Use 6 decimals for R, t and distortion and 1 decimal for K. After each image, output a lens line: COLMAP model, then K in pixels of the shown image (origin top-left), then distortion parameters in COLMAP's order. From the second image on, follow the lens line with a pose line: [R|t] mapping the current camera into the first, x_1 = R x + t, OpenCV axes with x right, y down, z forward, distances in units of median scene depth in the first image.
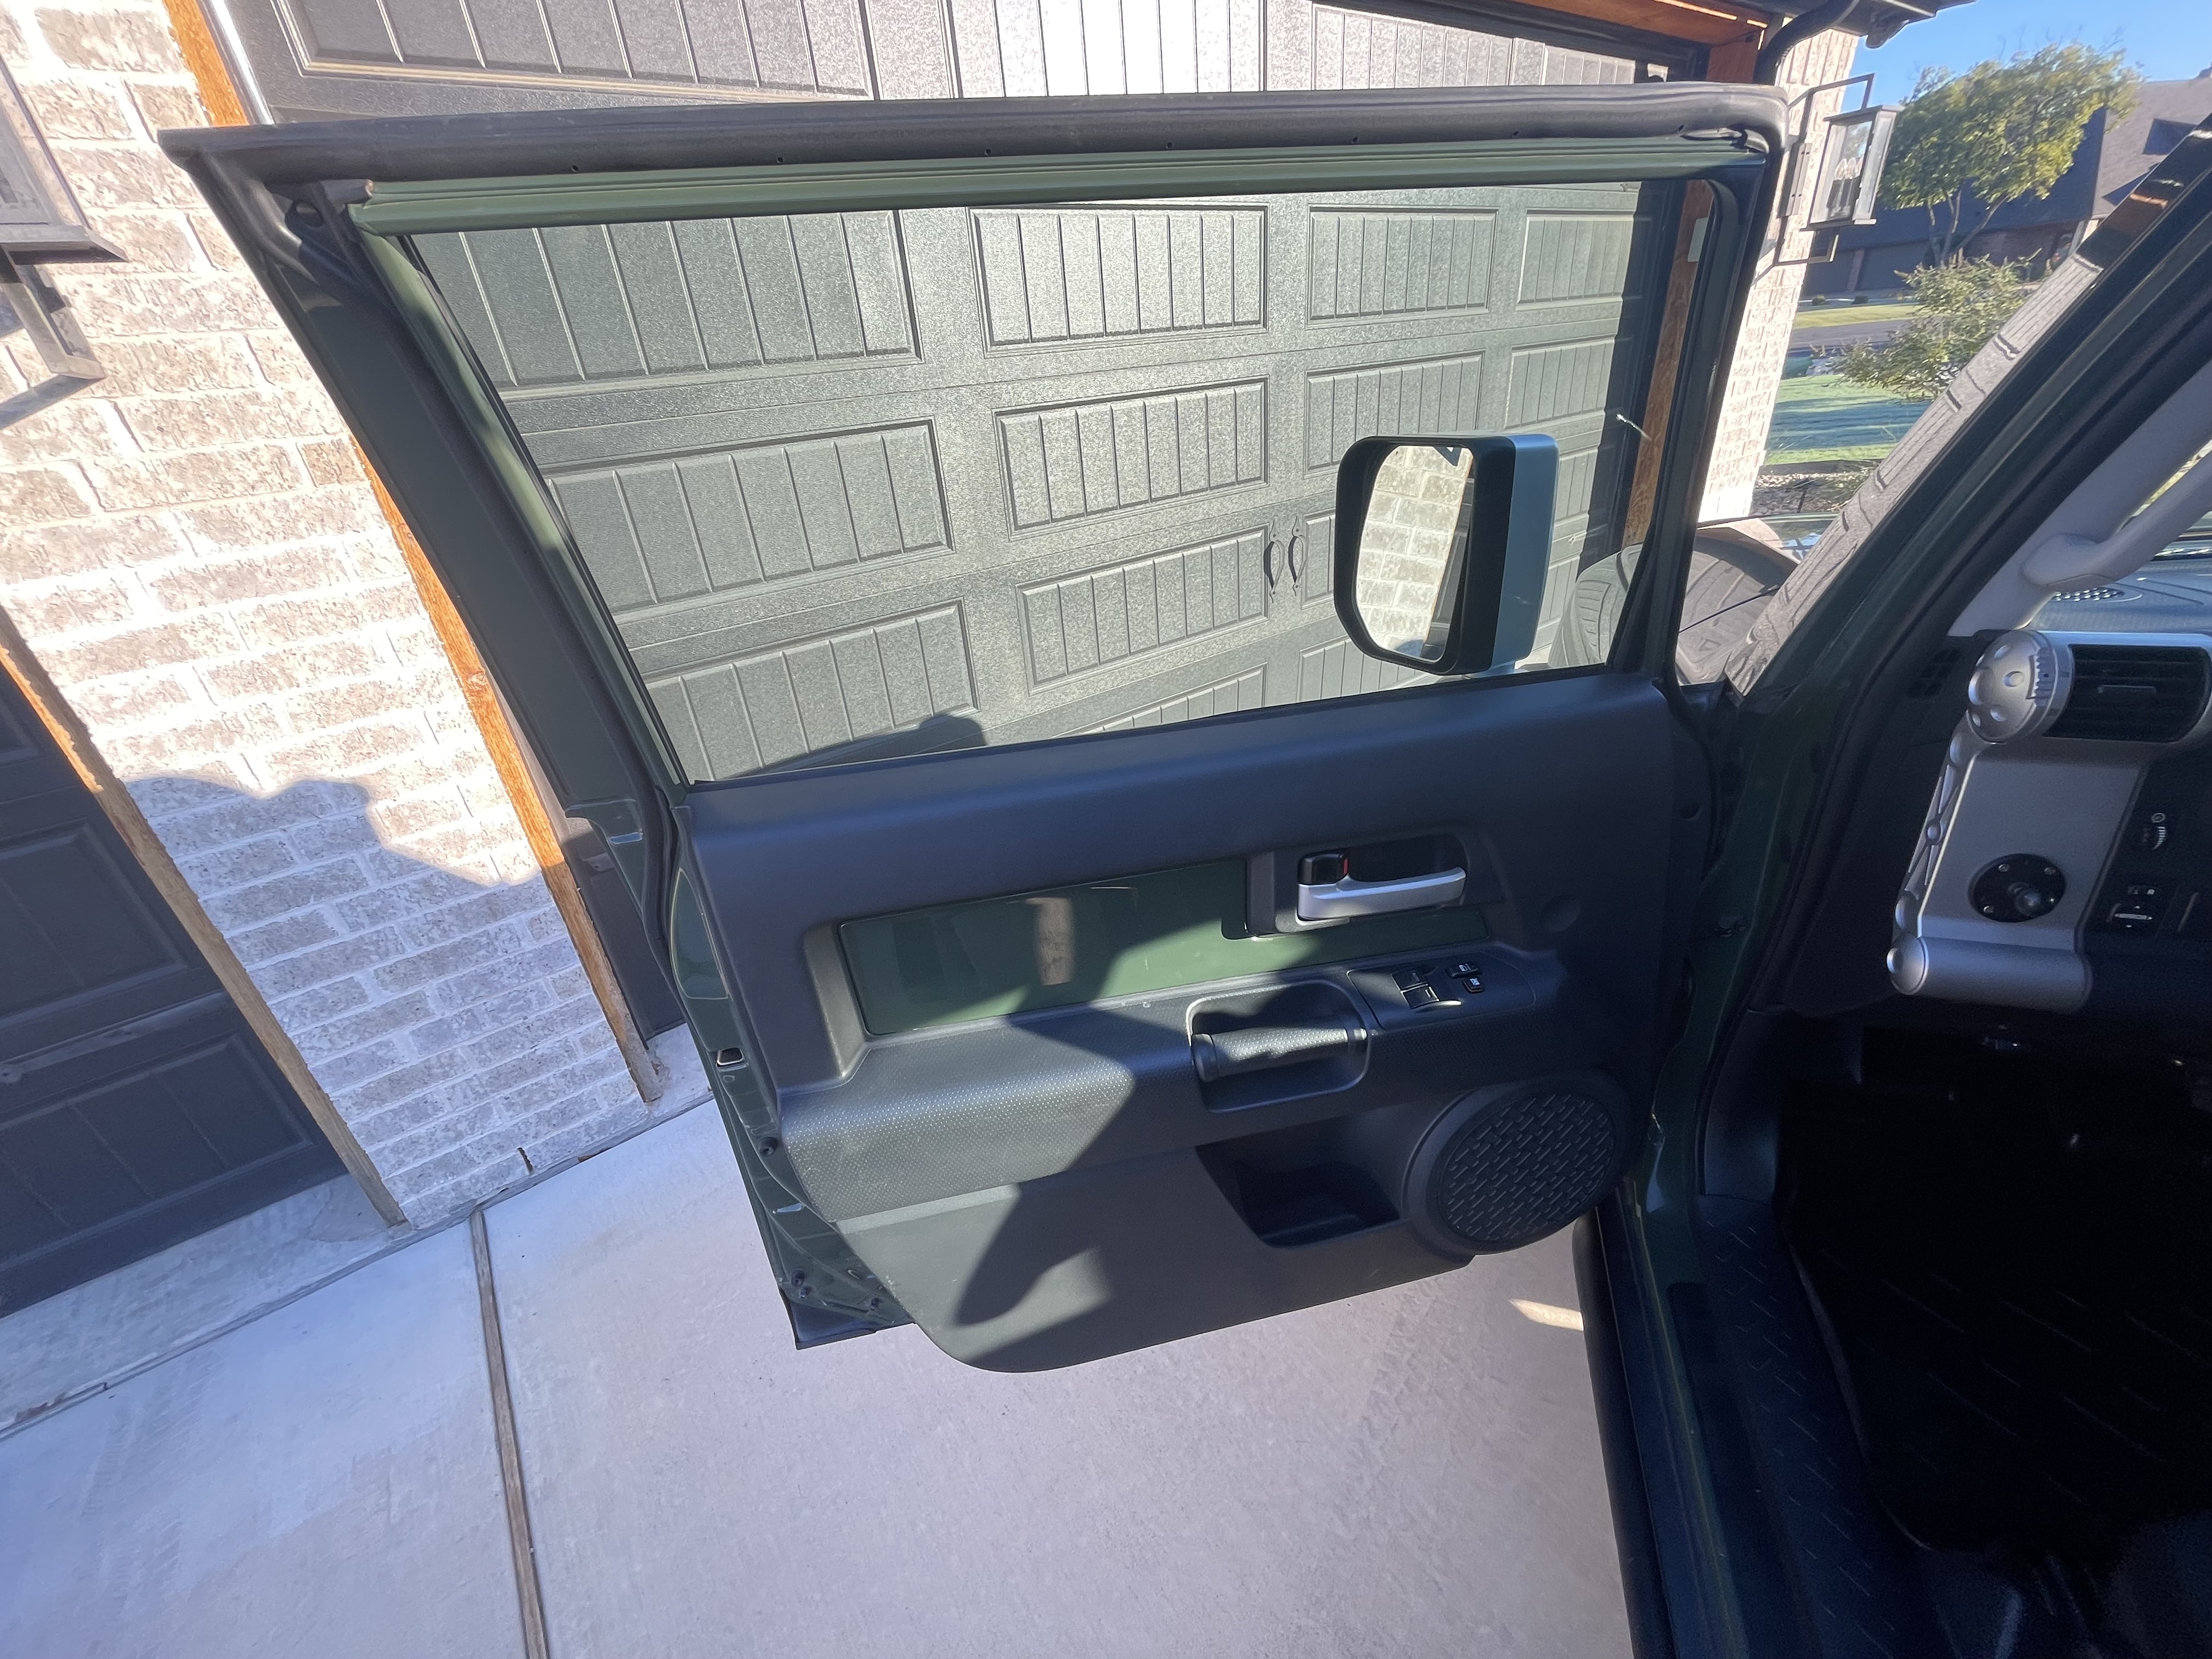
lens RADIAL K [[891.8, 0, 1106.0], [0, 891.8, 829.5], [0, 0, 1]] dist [-0.001219, 0.000059]
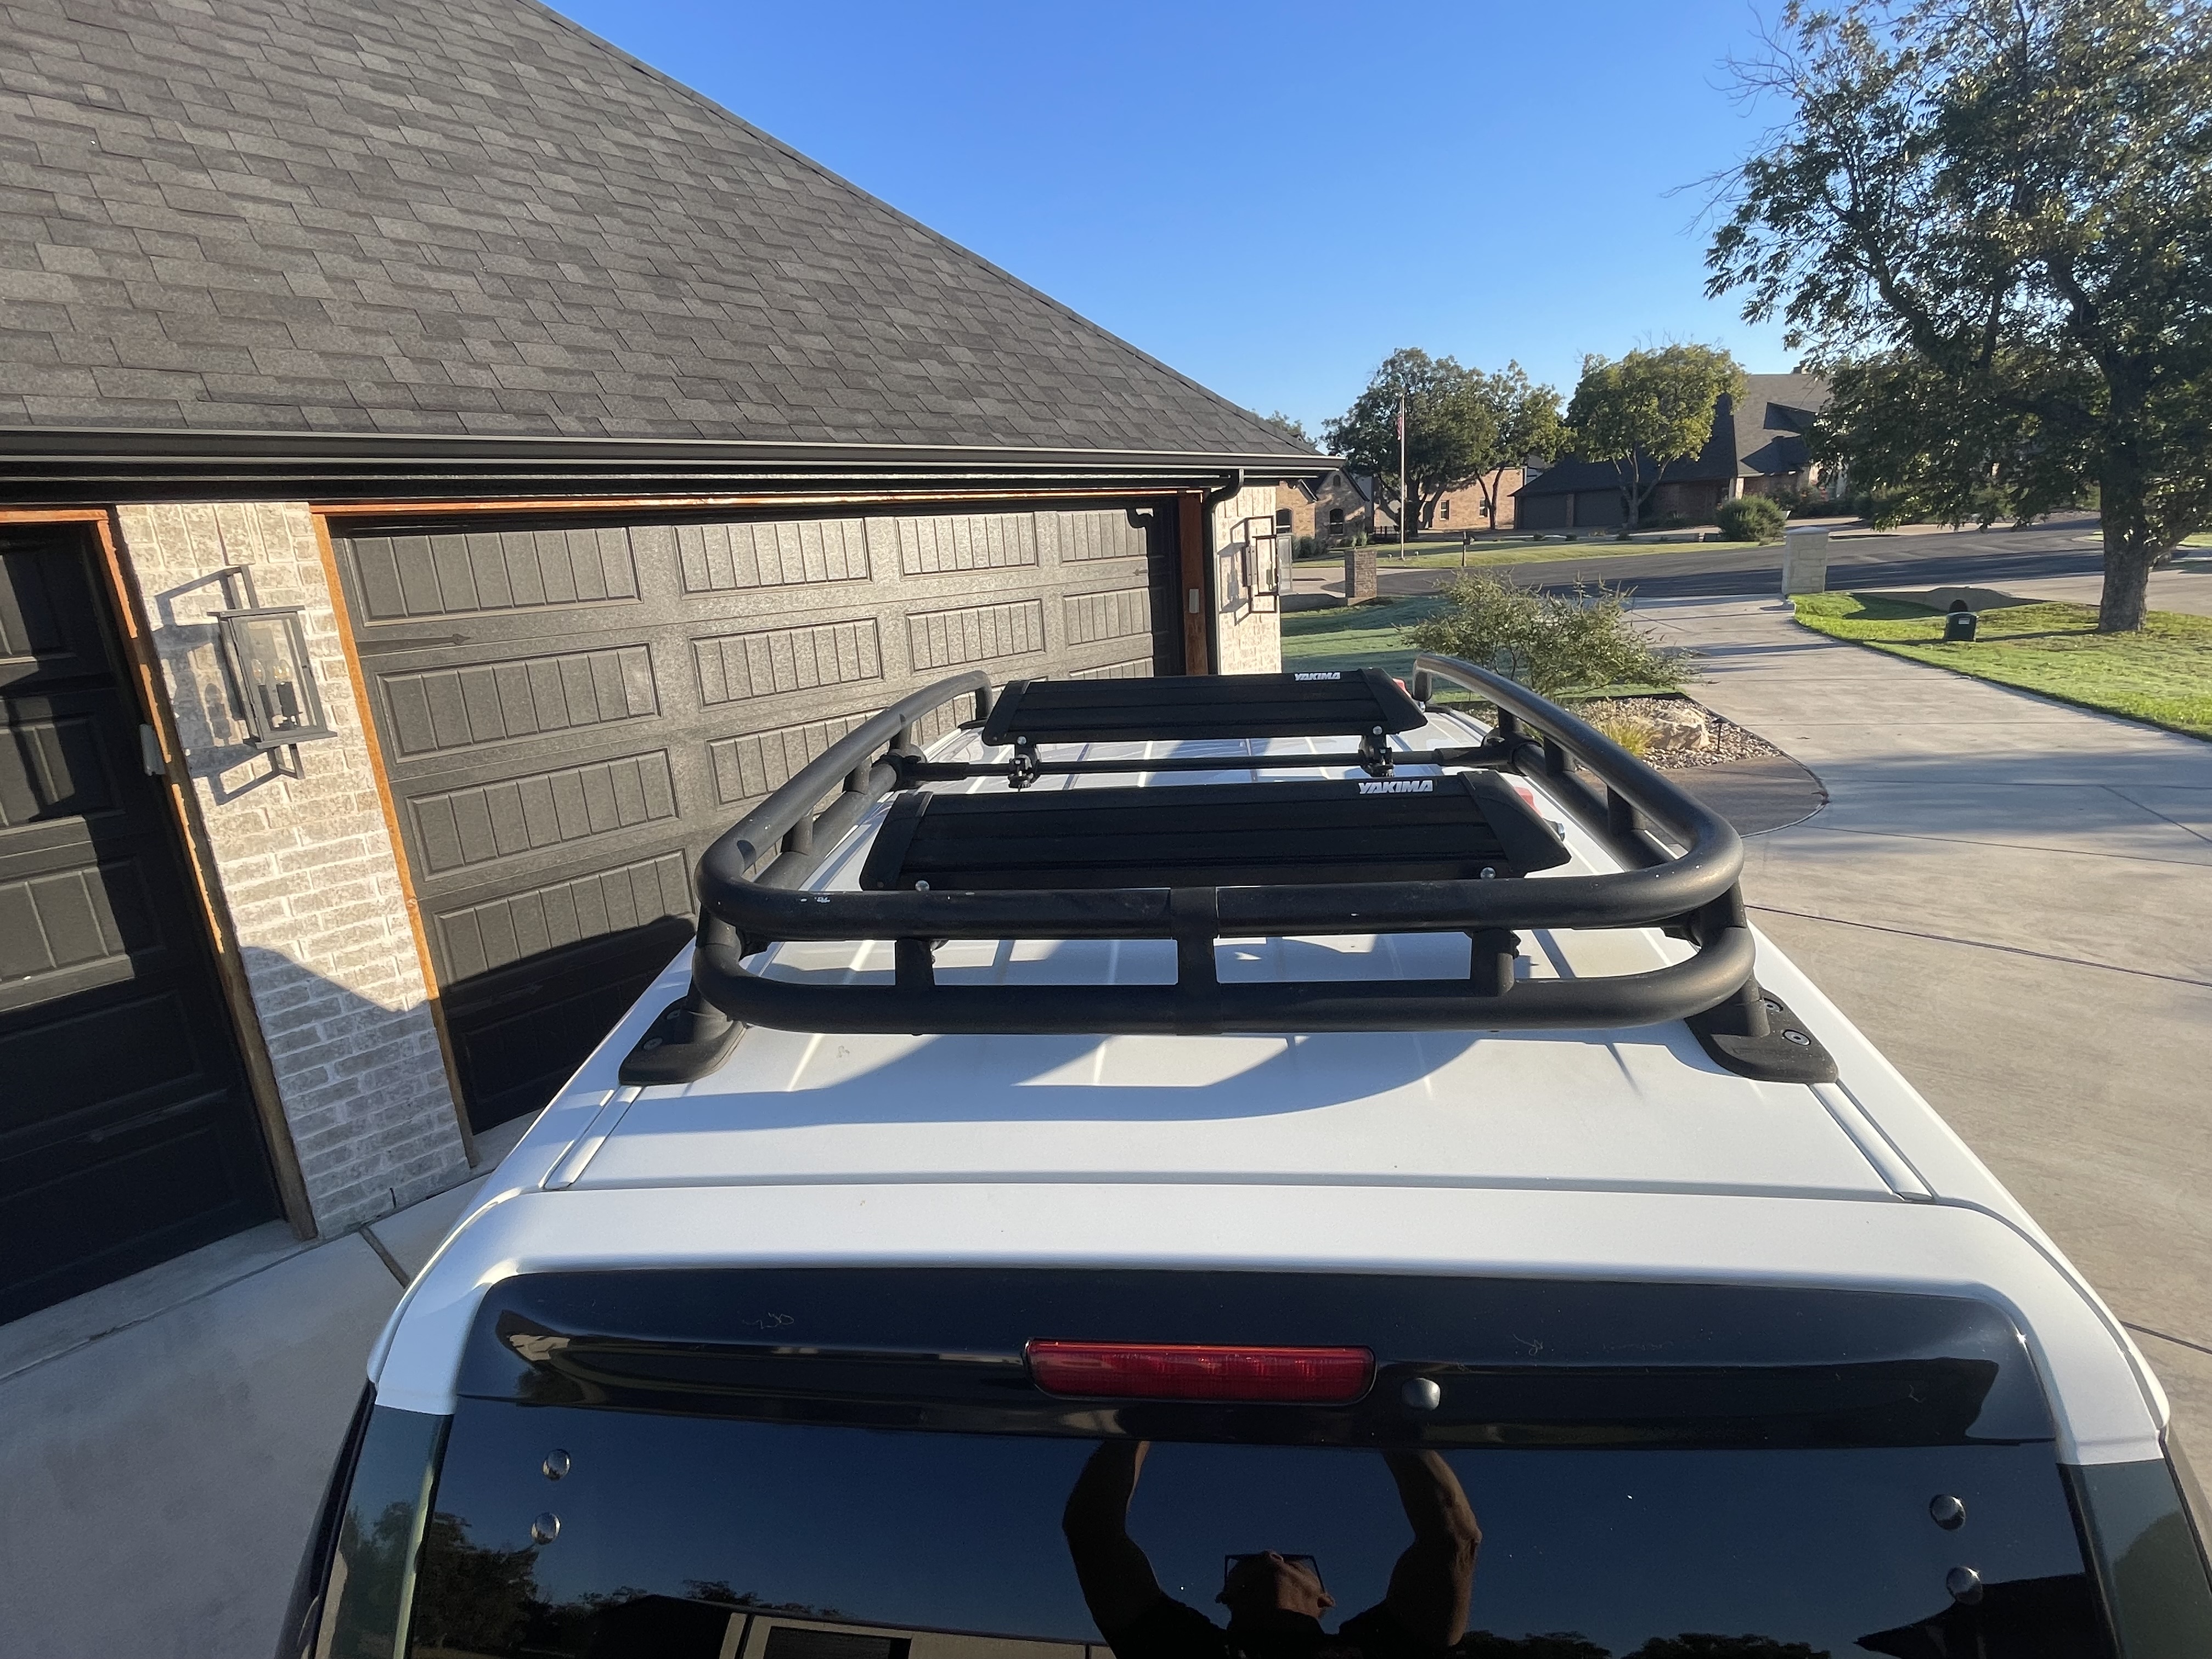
lens RADIAL K [[1076.1, 0, 1107.8], [0, 1076.1, 825.0], [0, 0, 1]] dist [-0.003668, -0.000256]
pose [[0.978230, -0.032934, 0.204895, 0.246849], [0.082213, 0.968047, -0.236908, 0.295990], [-0.190545, 0.248595, 0.949680, -1.308188]]
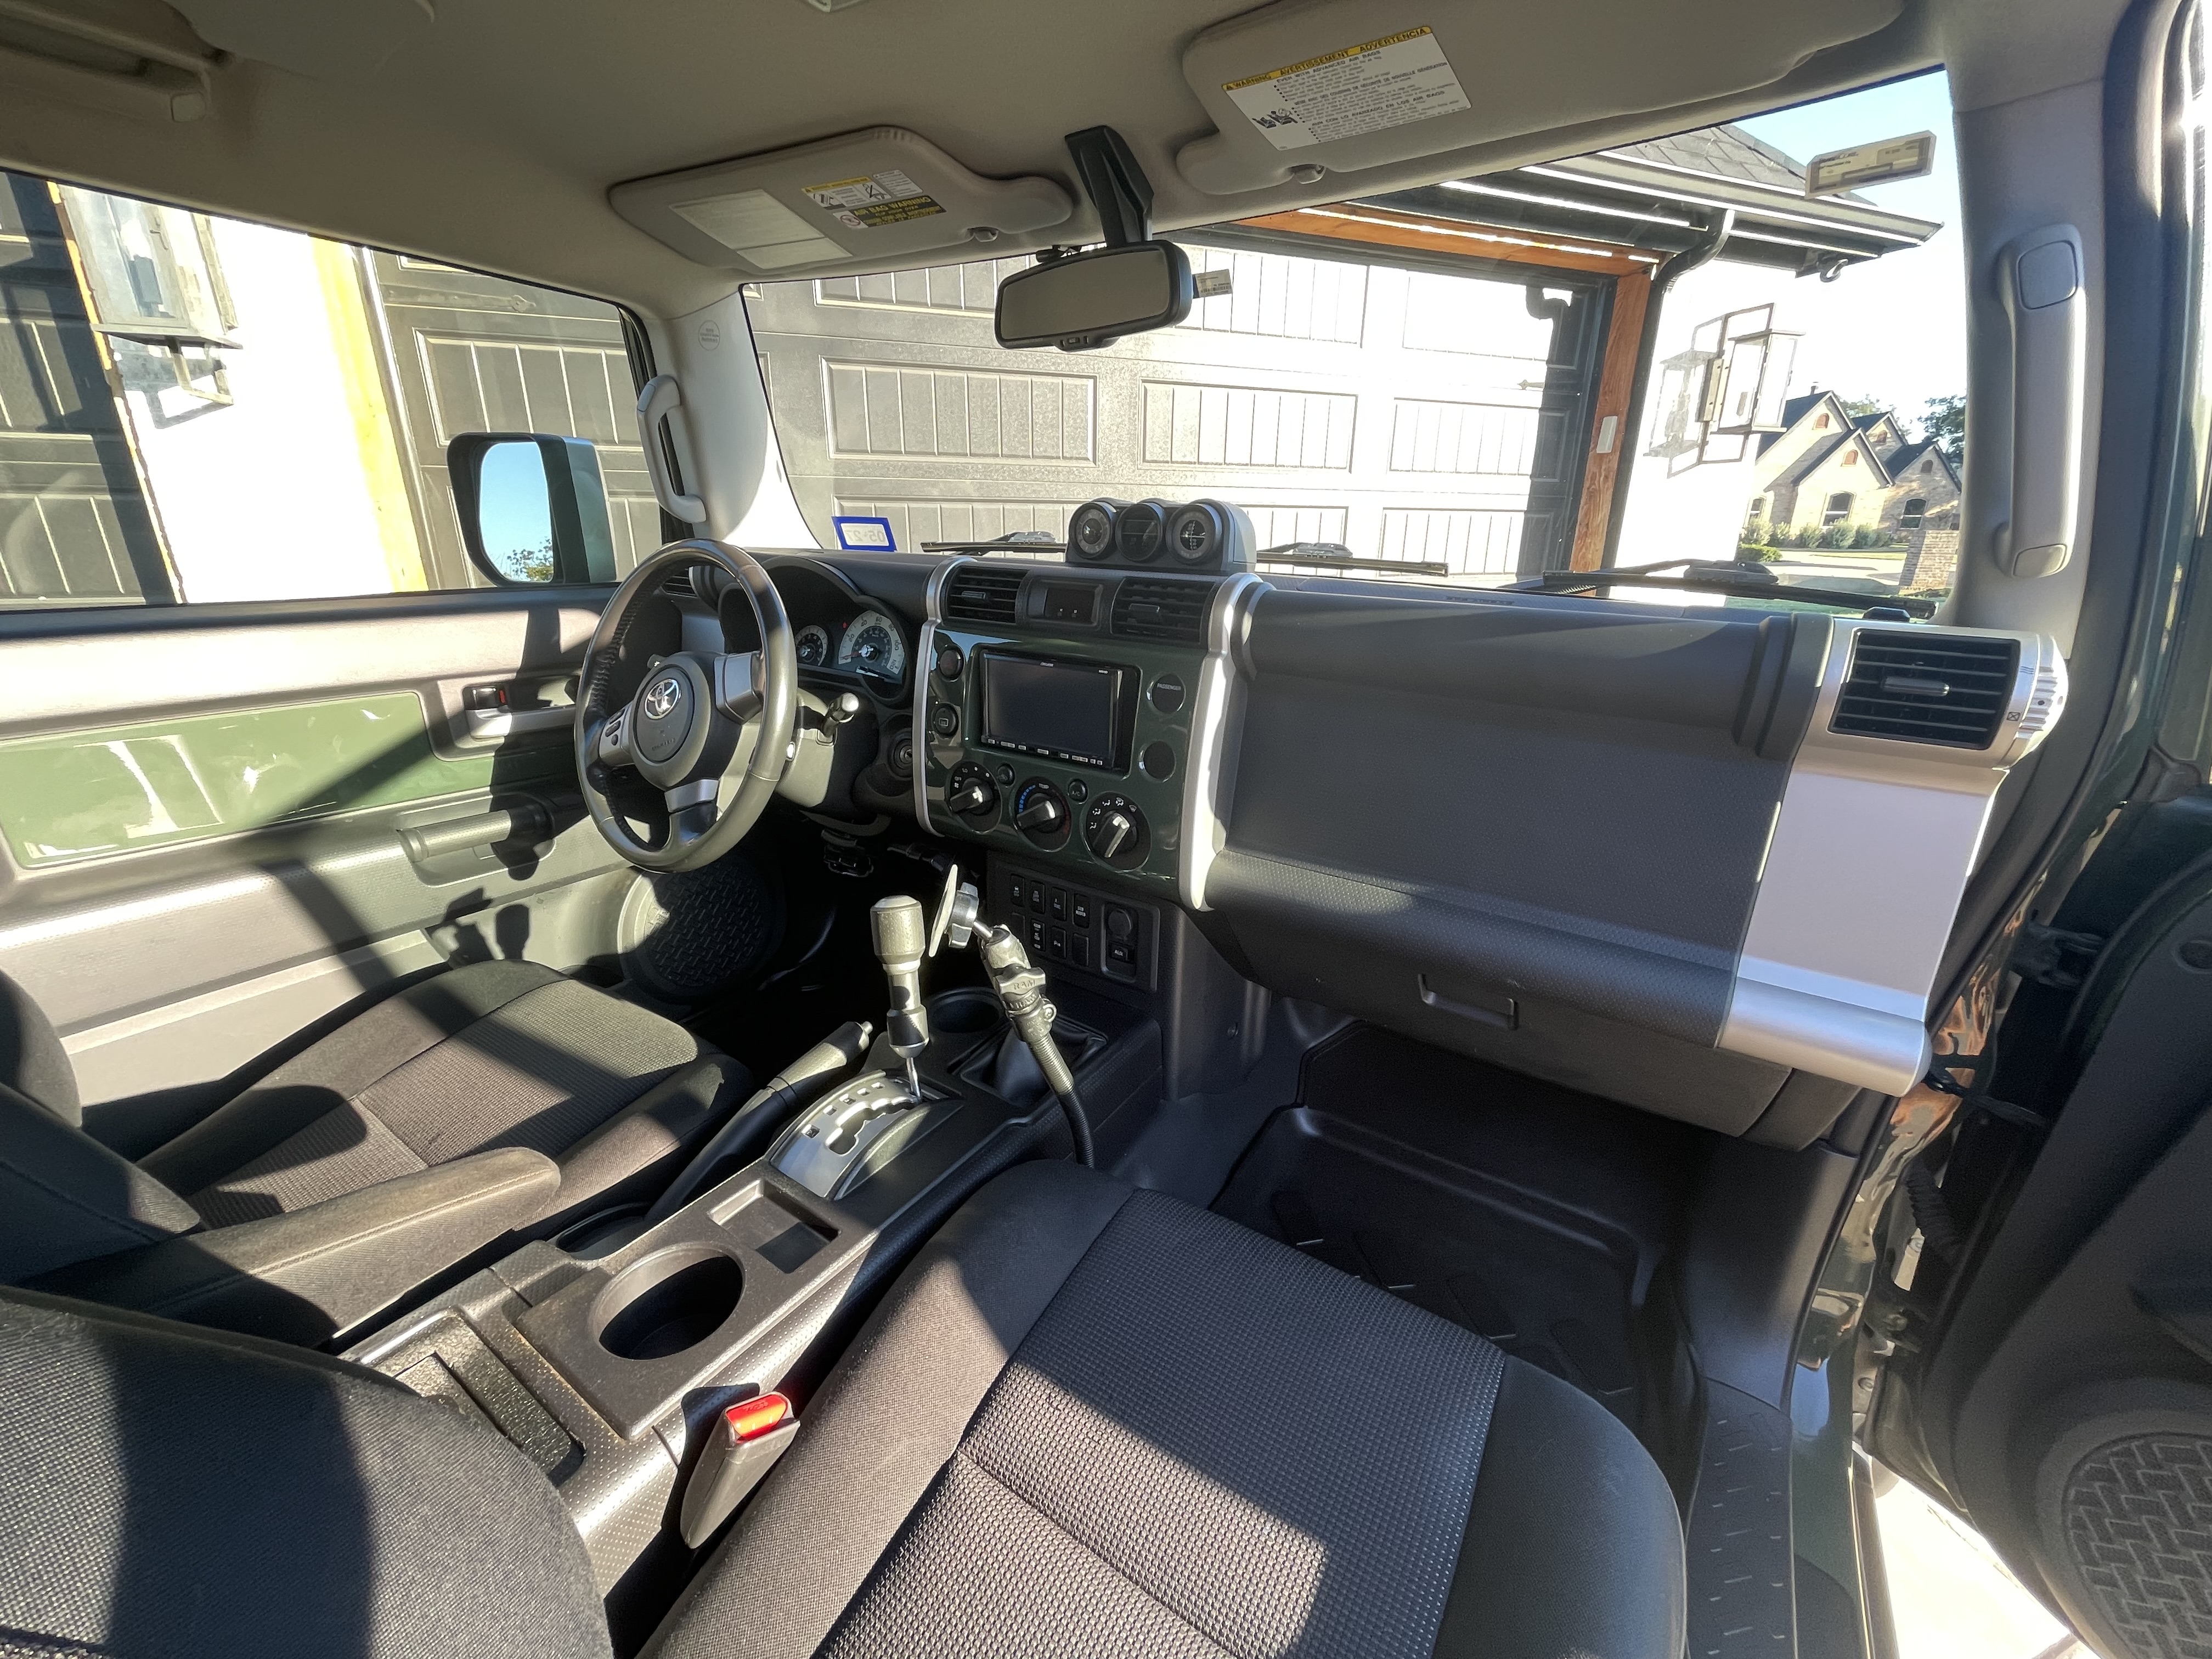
lens RADIAL K [[891.8, 0, 1106.0], [0, 891.8, 829.5], [0, 0, 1]] dist [-0.001219, 0.000059]
pose [[0.951757, 0.180662, -0.248032, 0.883052], [-0.216033, 0.968544, -0.123500, 0.147289], [0.217918, 0.171125, 0.960847, -0.199311]]
